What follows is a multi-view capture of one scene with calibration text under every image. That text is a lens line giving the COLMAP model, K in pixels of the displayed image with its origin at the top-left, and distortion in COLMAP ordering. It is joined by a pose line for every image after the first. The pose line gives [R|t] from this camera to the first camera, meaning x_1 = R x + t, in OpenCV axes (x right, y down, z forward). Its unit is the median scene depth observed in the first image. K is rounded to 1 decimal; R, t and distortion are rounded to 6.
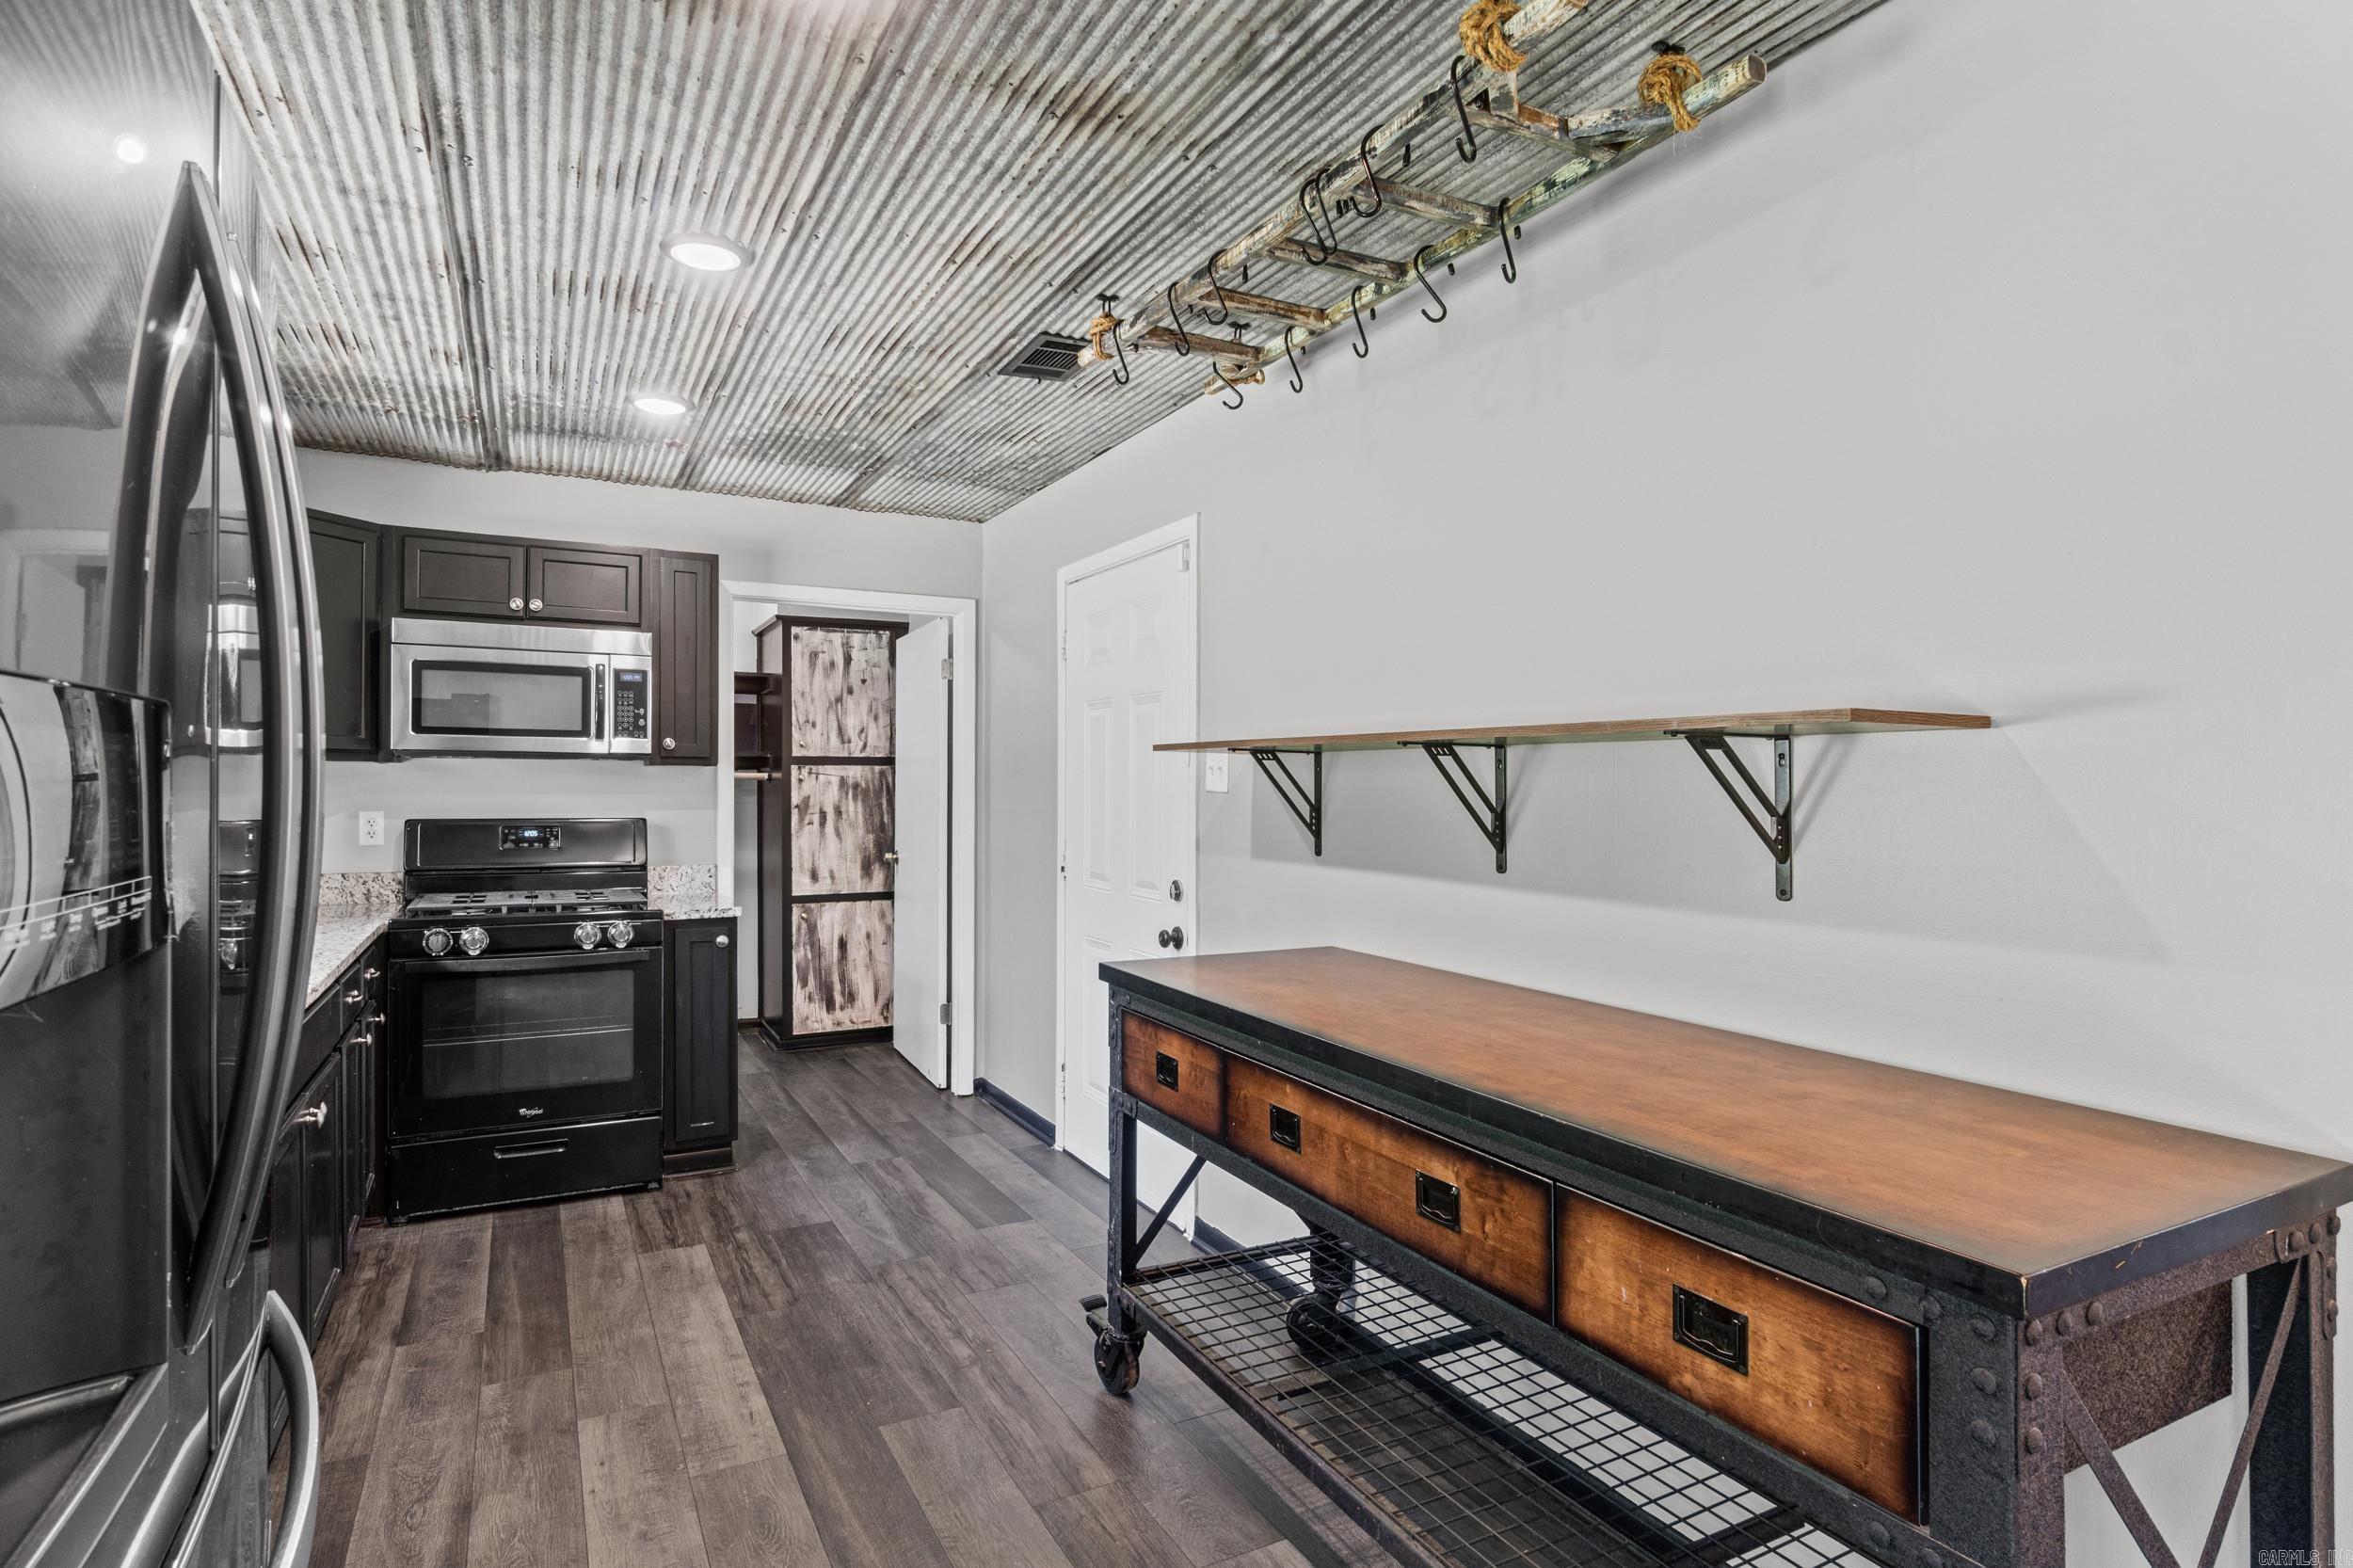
lens RADIAL K [[1187.3, 0, 1140.2], [0, 1187.3, 796.2], [0, 0, 1]] dist [-0.005439, 0.001462]
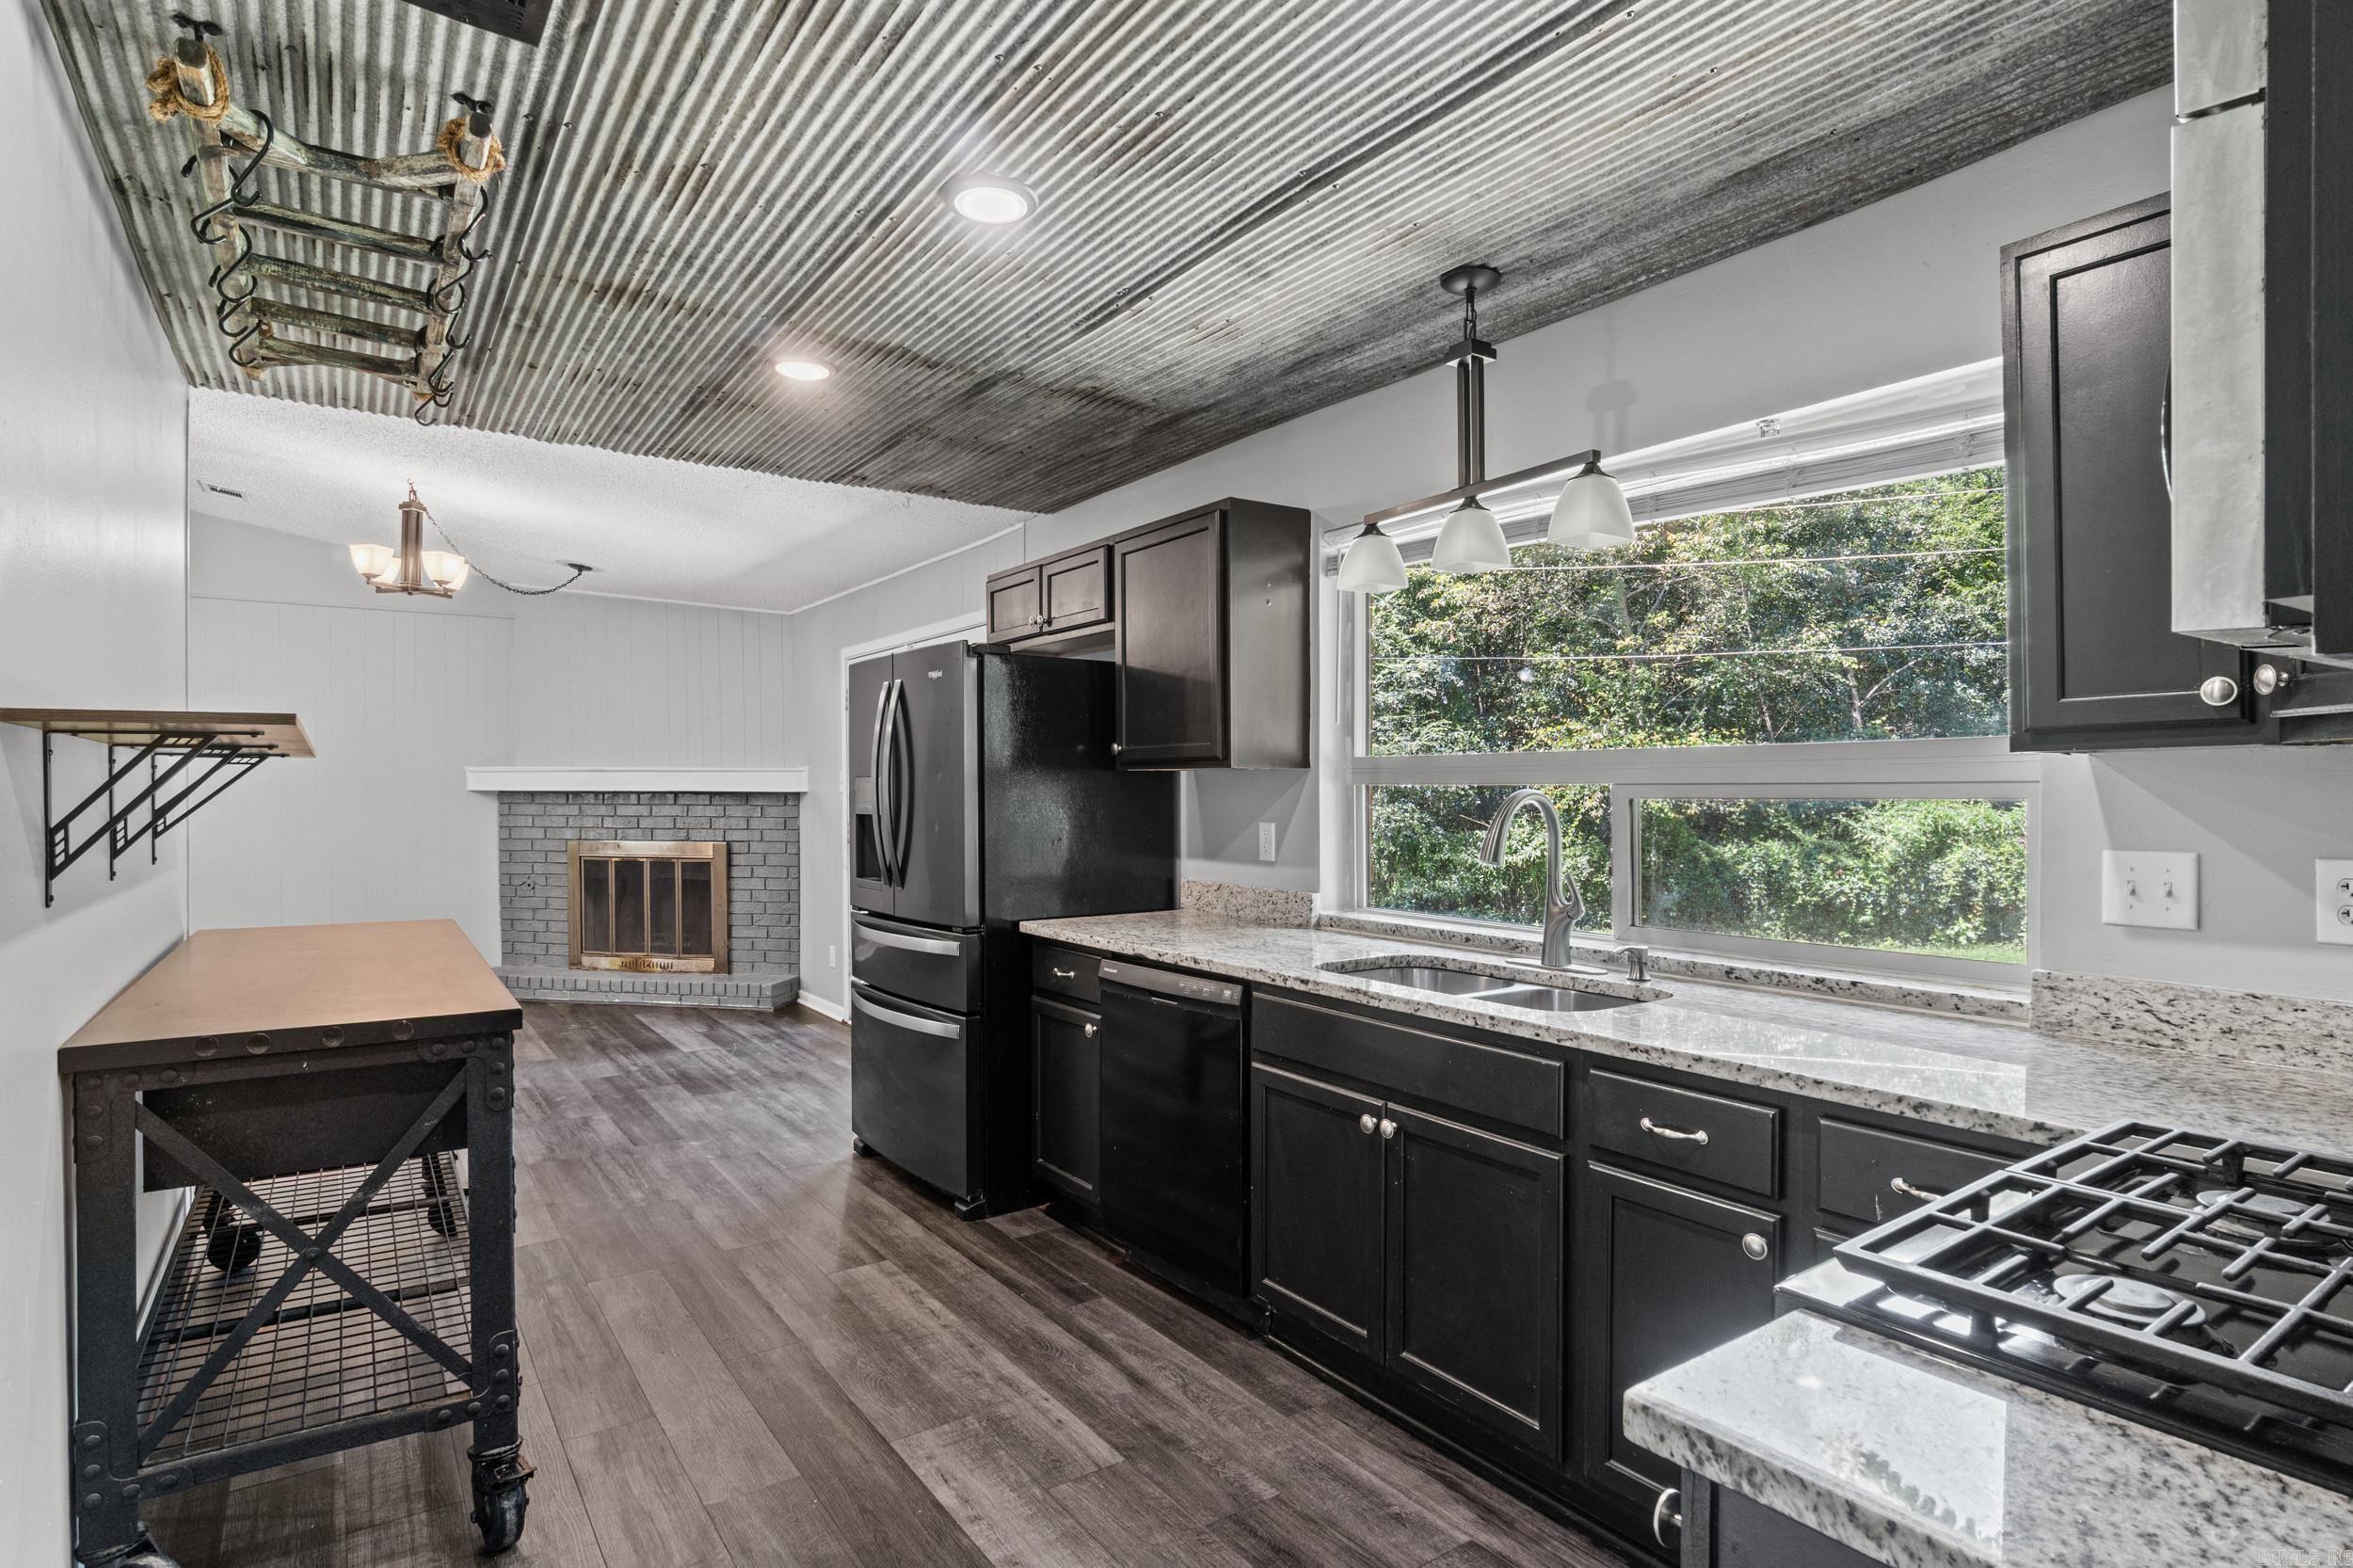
lens RADIAL K [[1187.3, 0, 1145.5], [0, 1187.3, 806.4], [0, 0, 1]] dist [-0.005439, 0.001462]
pose [[-0.991876, 0.000590, -0.127209, -0.228903], [-0.002703, 0.999666, 0.025717, -0.013827], [0.127182, 0.025852, -0.991542, 1.197459]]
